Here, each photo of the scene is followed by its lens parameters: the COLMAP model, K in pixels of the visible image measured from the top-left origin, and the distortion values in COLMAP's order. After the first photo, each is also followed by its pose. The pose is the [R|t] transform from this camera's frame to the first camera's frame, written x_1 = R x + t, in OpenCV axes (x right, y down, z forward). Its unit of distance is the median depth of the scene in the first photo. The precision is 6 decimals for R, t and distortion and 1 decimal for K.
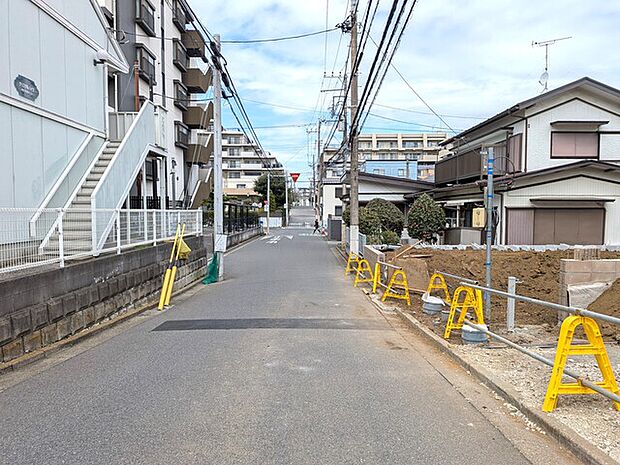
lens RADIAL K [[448.3, 0, 310.0], [0, 448.3, 232.5], [0, 0, 1]] dist [-0.001281, -0.003001]
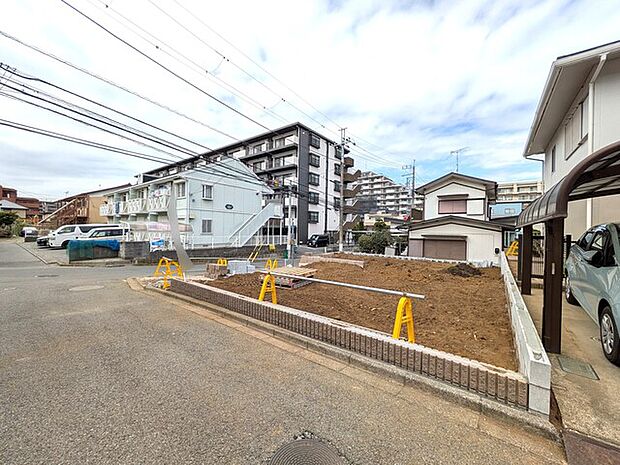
lens RADIAL K [[245.7, 0, 310.9], [0, 245.7, 230.9], [0, 0, 1]] dist [-0.000216, 0.000233]
pose [[0.787918, 0.013055, -0.615642, 0.789289], [-0.045896, 0.998239, -0.037571, -0.028505], [0.614067, 0.057858, 0.787130, -0.185060]]
